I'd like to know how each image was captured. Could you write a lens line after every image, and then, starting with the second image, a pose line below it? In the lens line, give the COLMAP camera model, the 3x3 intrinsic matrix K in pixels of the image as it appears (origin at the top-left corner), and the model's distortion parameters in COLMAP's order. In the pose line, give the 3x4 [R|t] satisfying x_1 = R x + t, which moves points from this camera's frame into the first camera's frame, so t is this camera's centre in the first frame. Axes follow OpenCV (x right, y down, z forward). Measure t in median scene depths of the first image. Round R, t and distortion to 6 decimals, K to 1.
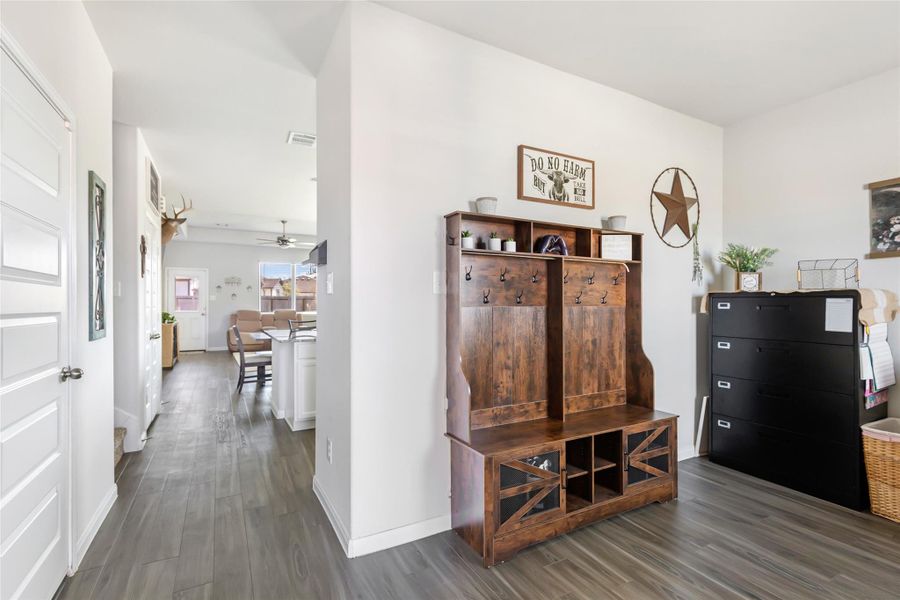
lens RADIAL K [[416.7, 0, 447.8], [0, 416.7, 304.2], [0, 0, 1]] dist [0.003235, -0.000988]
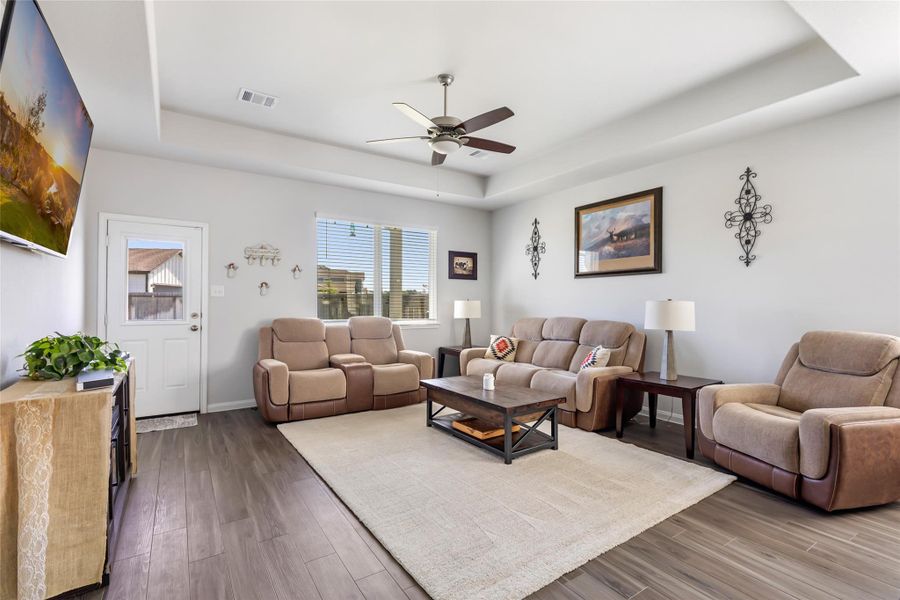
lens RADIAL K [[416.7, 0, 453.7], [0, 416.7, 303.2], [0, 0, 1]] dist [0.003235, -0.000988]
pose [[0.996576, 0.005325, 0.082510, -1.108458], [-0.005011, 0.999979, -0.004002, -0.005862], [-0.082529, 0.003575, 0.996582, 1.710651]]
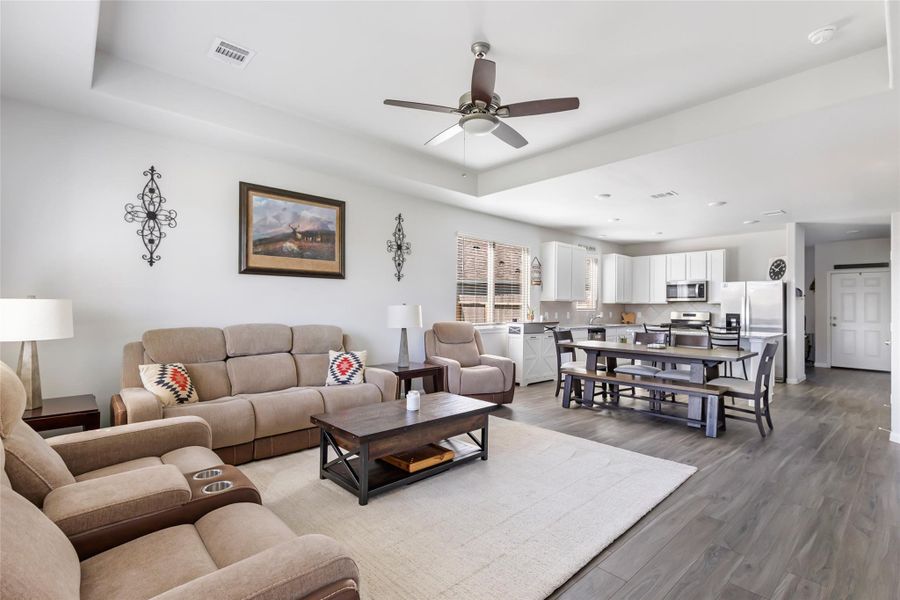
lens RADIAL K [[393.5, 0, 442.7], [0, 393.5, 300.9], [0, 0, 1]] dist [-0.013777, -0.000076]
pose [[-0.207655, 0.015111, 0.978085, -1.742272], [-0.003188, 0.999865, -0.016125, -0.013187], [-0.978197, -0.006467, -0.207579, 2.889191]]
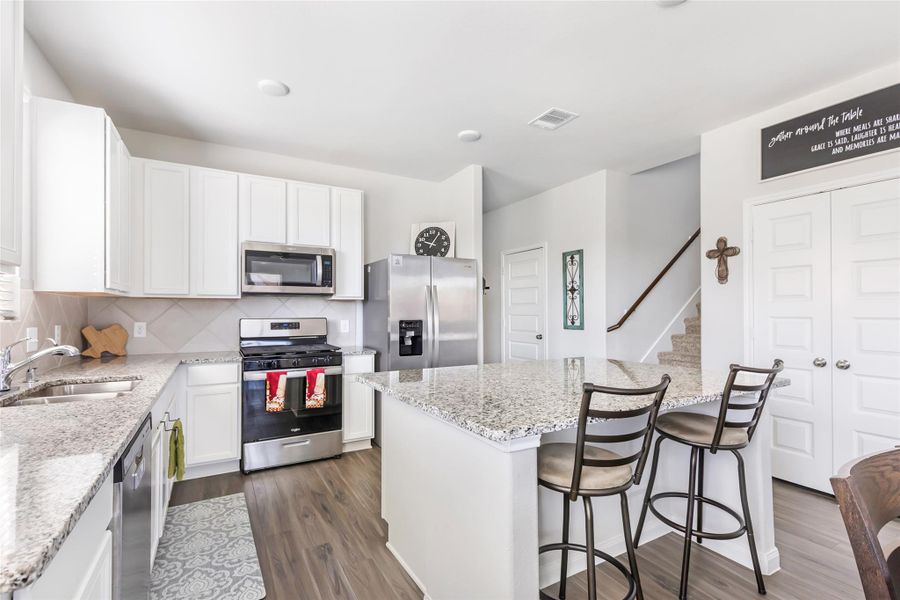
lens RADIAL K [[416.7, 0, 449.7], [0, 416.7, 307.5], [0, 0, 1]] dist [0.003235, -0.000988]
pose [[-0.999953, 0.003011, -0.009162, -0.134247], [0.003051, 0.999986, -0.004294, -0.013190], [0.009149, -0.004322, -0.999949, 2.029195]]
